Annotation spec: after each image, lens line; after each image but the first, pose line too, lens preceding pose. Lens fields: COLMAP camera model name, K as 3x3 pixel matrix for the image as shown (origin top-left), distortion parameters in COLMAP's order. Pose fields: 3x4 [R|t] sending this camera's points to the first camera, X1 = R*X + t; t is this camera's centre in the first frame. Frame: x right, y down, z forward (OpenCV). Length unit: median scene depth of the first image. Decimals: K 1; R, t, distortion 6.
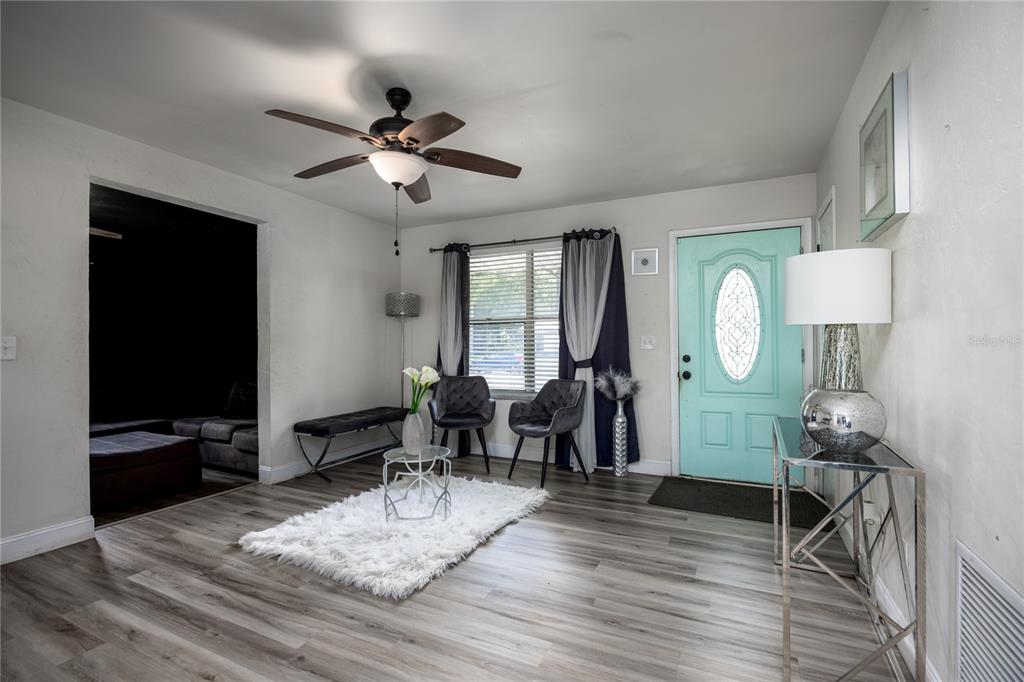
lens RADIAL K [[471.5, 0, 512.0], [0, 471.5, 341.0], [0, 0, 1]] dist [0.000866, 0.000218]
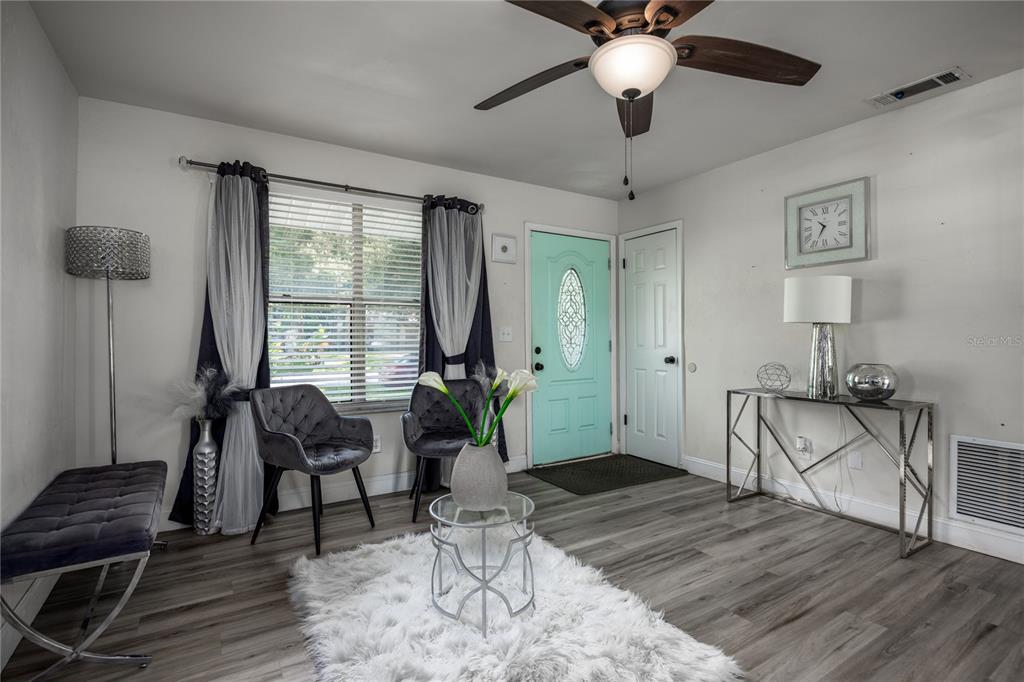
lens RADIAL K [[501.9, 0, 512.0], [0, 501.9, 341.0], [0, 0, 1]] dist [-0.002904, -0.000460]
pose [[0.531345, -0.003051, 0.847150, -0.559029], [-0.005816, 0.999957, 0.007249, 0.008936], [-0.847136, -0.008779, 0.531304, 0.455819]]
